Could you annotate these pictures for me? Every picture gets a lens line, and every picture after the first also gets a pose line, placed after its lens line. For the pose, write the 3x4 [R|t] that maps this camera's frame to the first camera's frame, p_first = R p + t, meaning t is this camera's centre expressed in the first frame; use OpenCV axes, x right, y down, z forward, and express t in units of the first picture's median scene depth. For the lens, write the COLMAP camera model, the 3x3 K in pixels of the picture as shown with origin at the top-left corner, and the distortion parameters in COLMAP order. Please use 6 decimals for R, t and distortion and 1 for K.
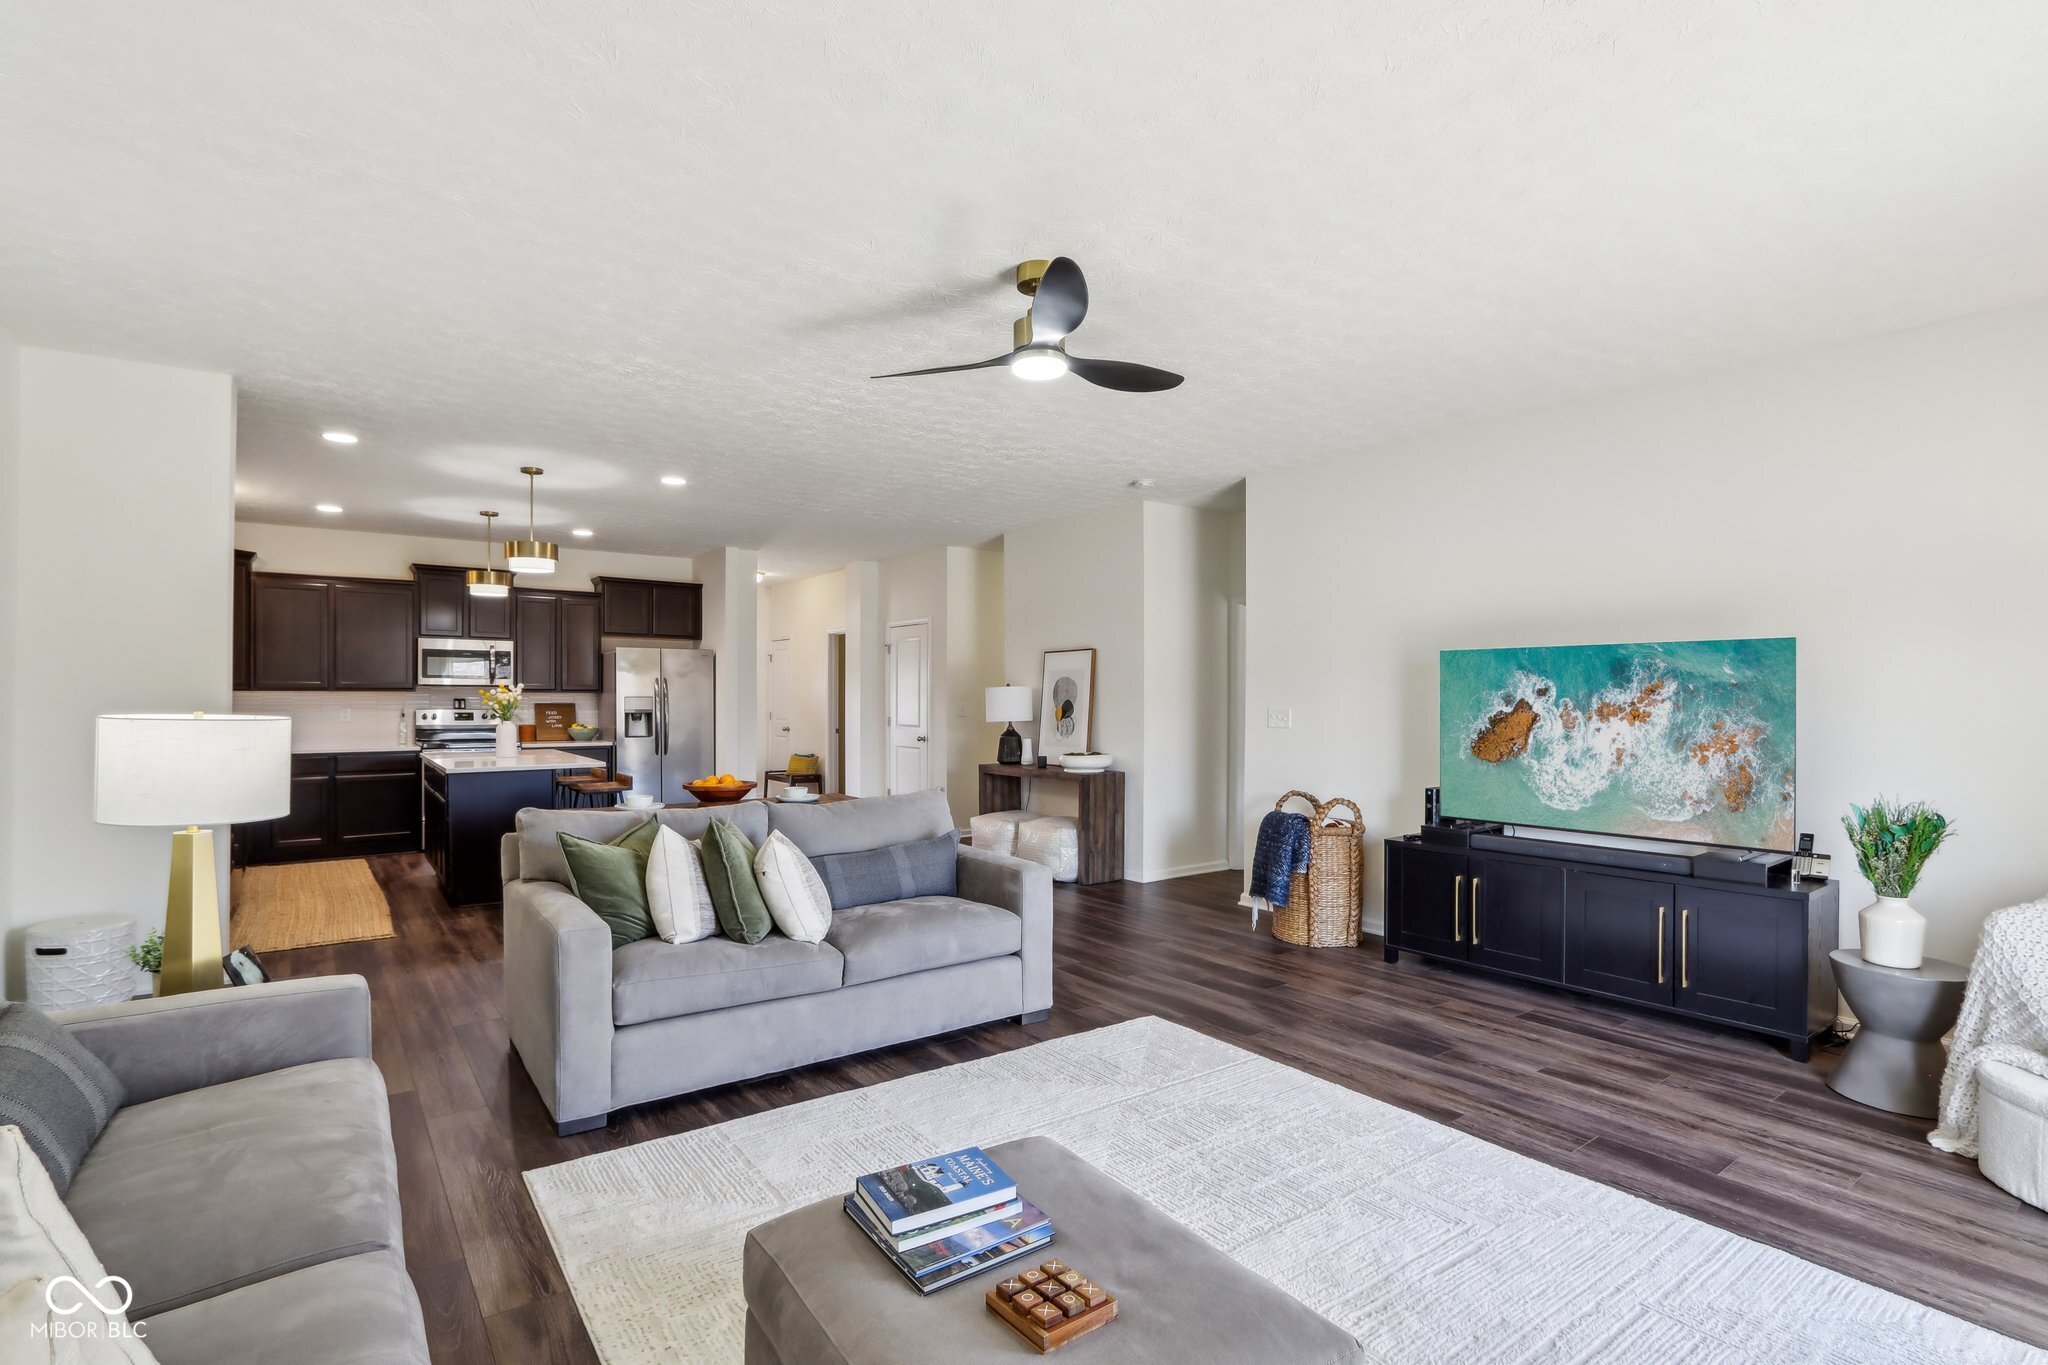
lens RADIAL K [[969.7, 0, 1024.4], [0, 969.7, 700.9], [0, 0, 1]] dist [-0.023515, 0.005064]
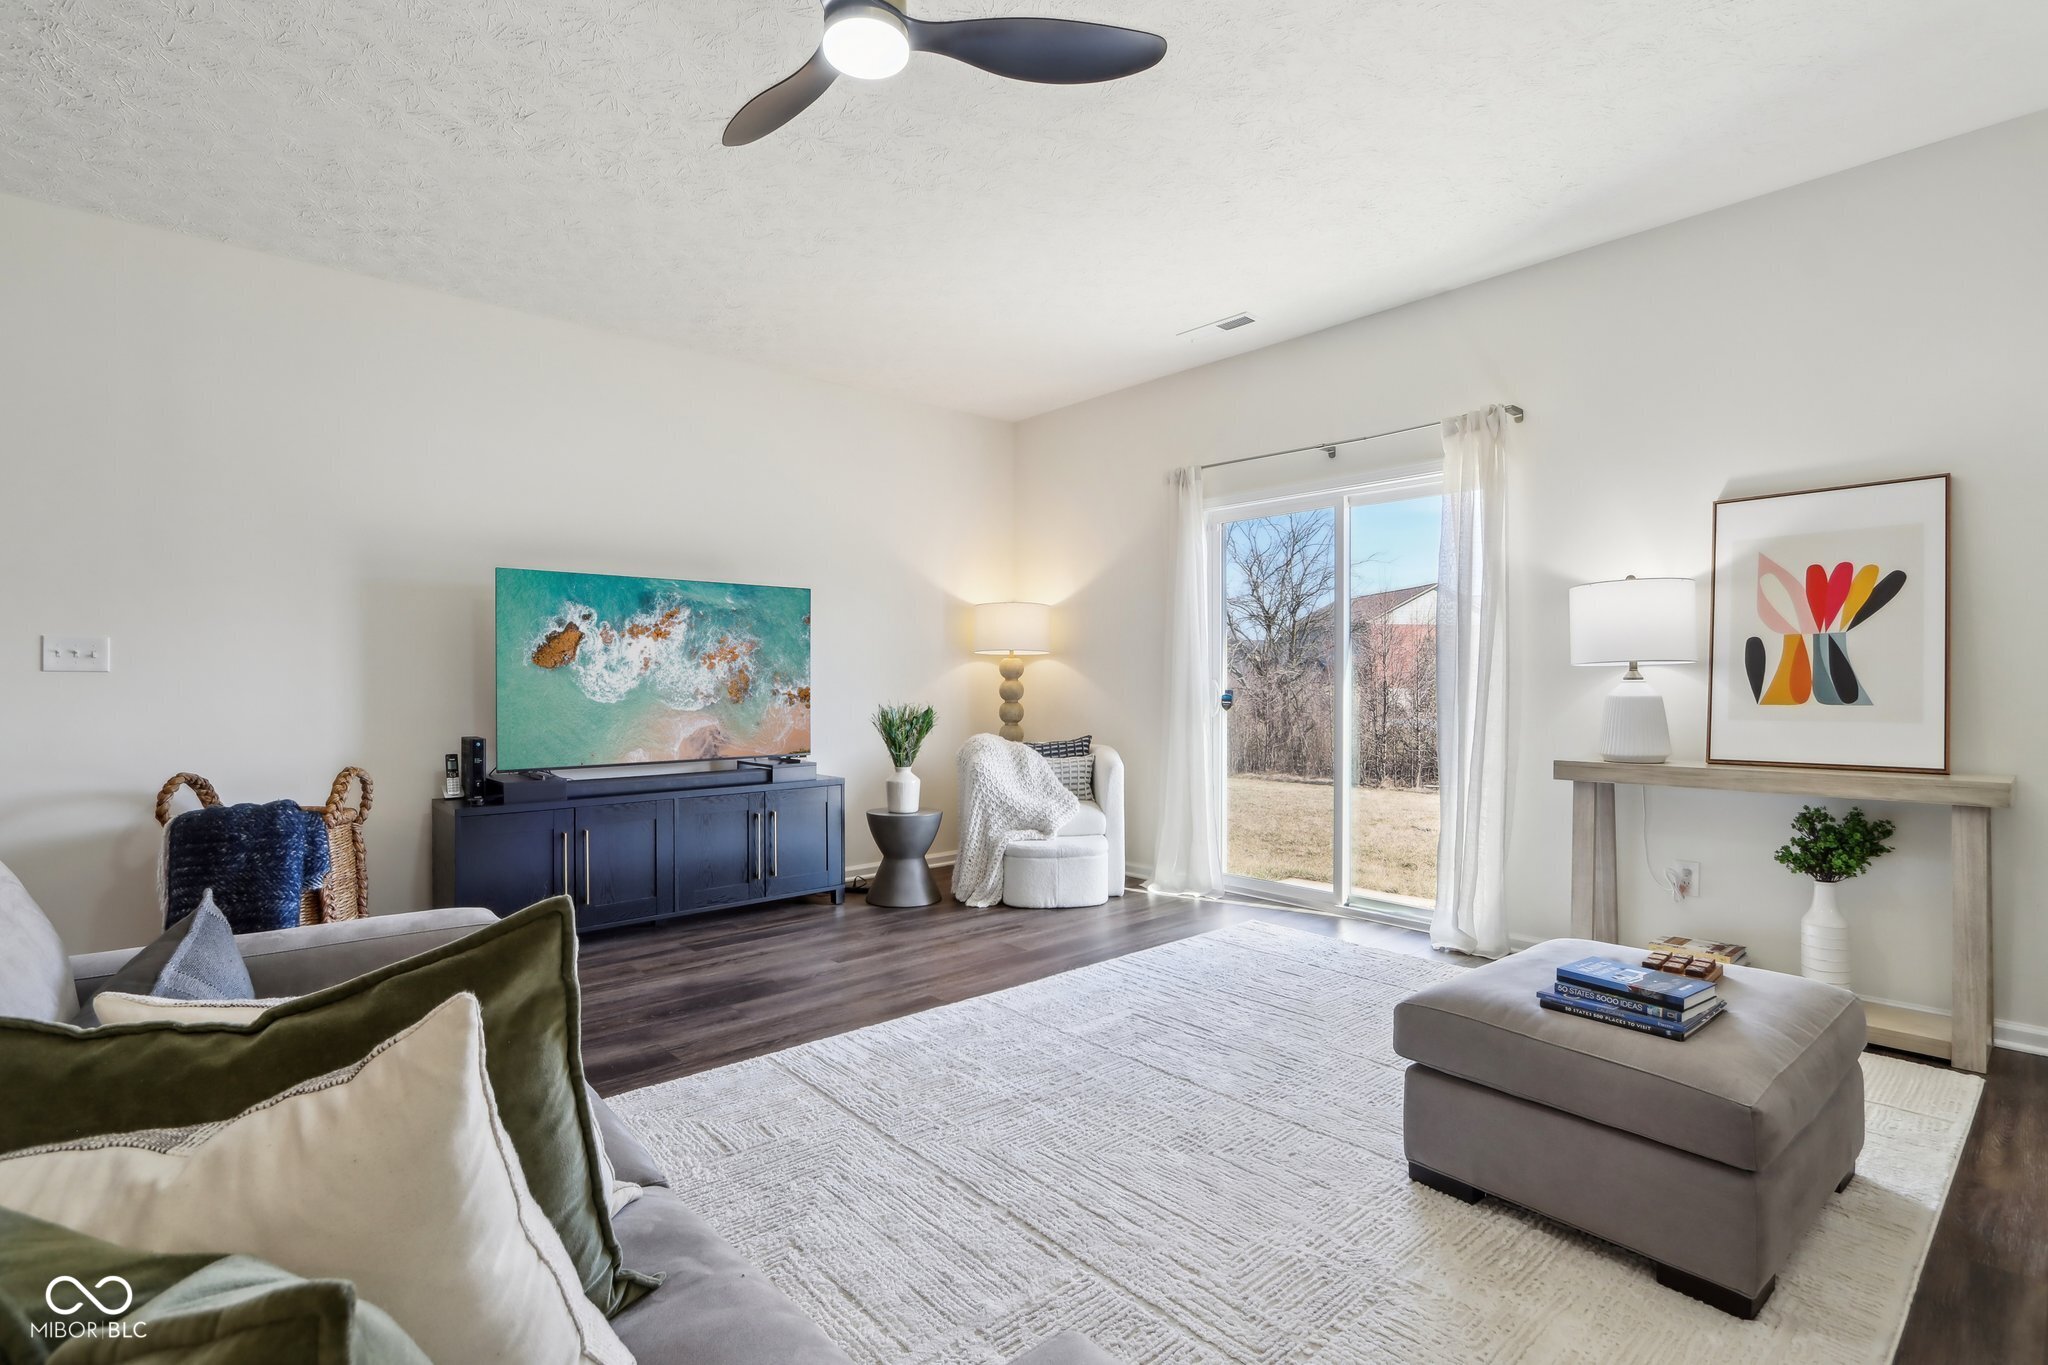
lens RADIAL K [[969.7, 0, 1014.9], [0, 969.7, 685.2], [0, 0, 1]] dist [-0.023515, 0.005064]
pose [[-0.082742, -0.007785, 0.996541, -0.237909], [0.007956, 0.999932, 0.008472, 0.026764], [-0.996539, 0.008630, -0.082674, 0.370907]]
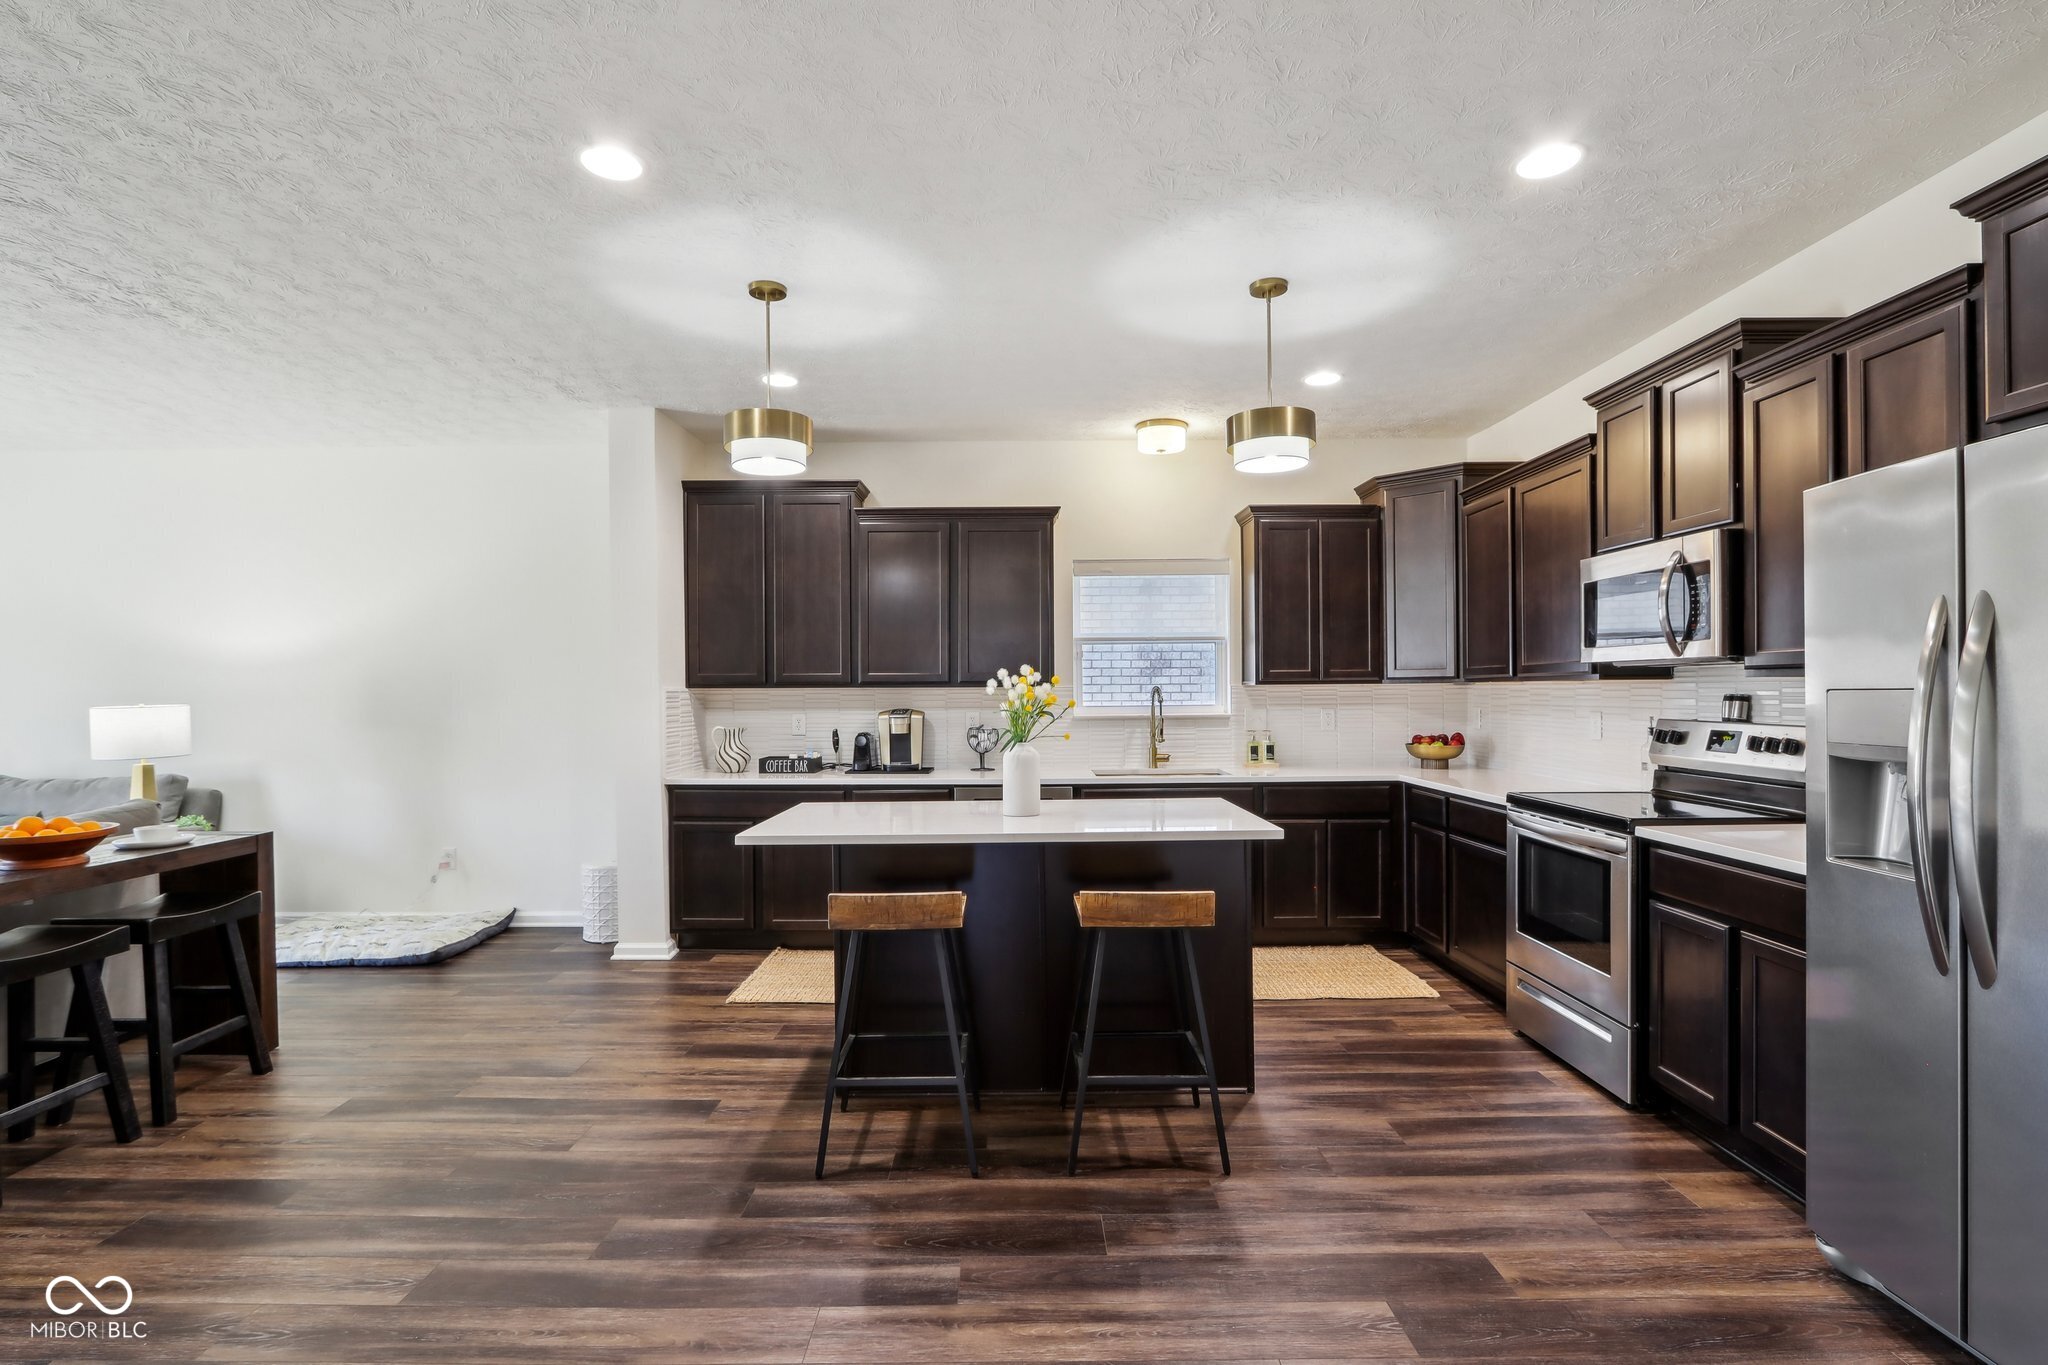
lens RADIAL K [[969.7, 0, 1016.3], [0, 969.7, 686.7], [0, 0, 1]] dist [-0.023515, 0.005064]
pose [[-0.600492, -0.004577, -0.799618, -0.111616], [-0.000441, 0.999985, -0.005393, -0.003842], [0.799631, -0.002885, -0.600485, 1.057138]]
